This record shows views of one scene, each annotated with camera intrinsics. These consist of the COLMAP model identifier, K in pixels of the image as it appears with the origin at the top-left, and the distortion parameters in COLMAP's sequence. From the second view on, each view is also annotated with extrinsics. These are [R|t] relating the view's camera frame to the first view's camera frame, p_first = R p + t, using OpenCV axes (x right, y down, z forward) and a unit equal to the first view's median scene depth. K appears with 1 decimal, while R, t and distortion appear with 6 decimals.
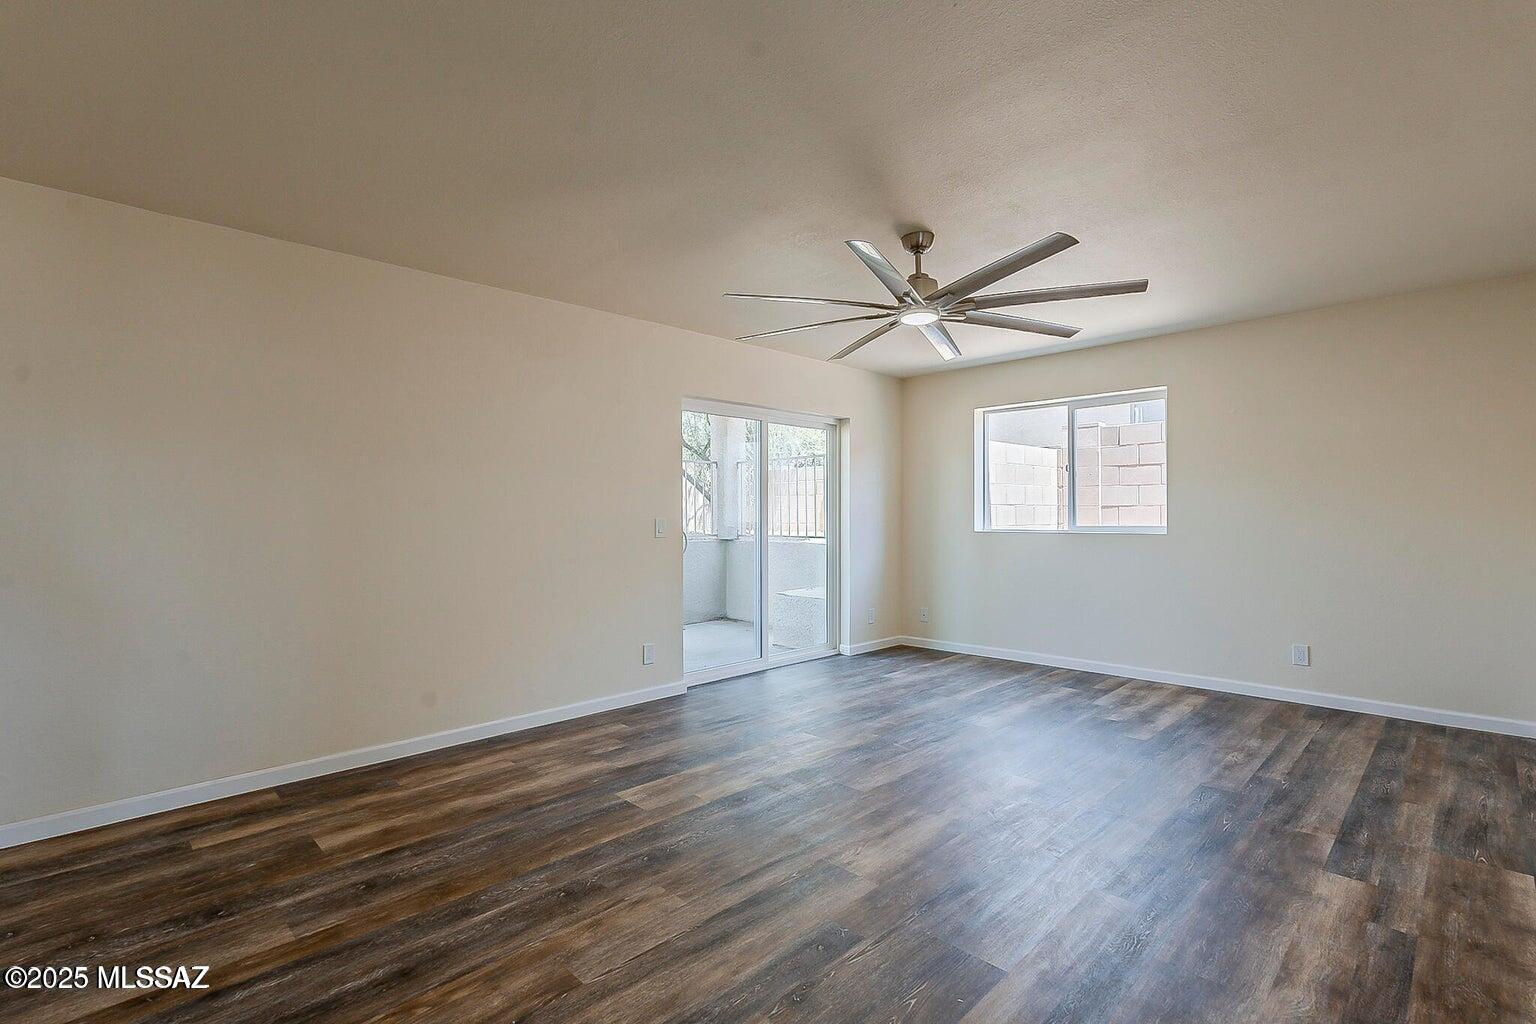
lens RADIAL K [[706.2, 0, 768.0], [0, 706.2, 512.0], [0, 0, 1]] dist [-0.001977, -0.000362]
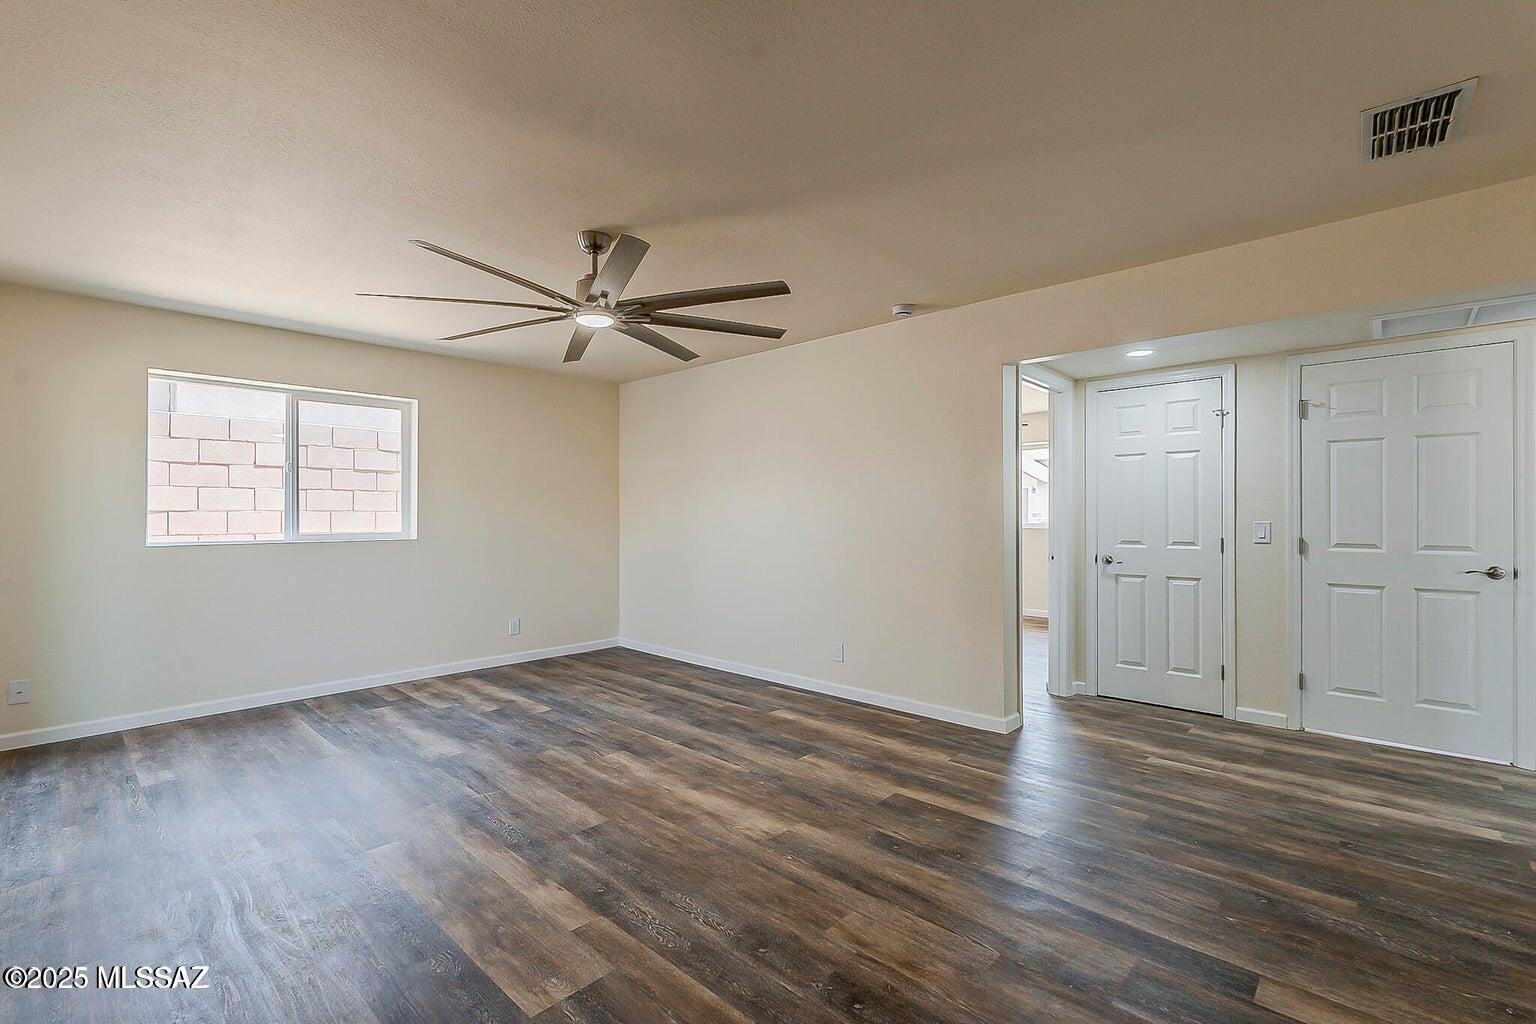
lens RADIAL K [[676.0, 0, 768.0], [0, 676.0, 512.0], [0, 0, 1]] dist [-0.023970, -0.000037]
pose [[-0.045779, 0.013902, 0.998855, -0.779108], [-0.001503, 0.999901, -0.013985, 0.006817], [-0.998950, -0.002142, -0.045754, 0.860372]]
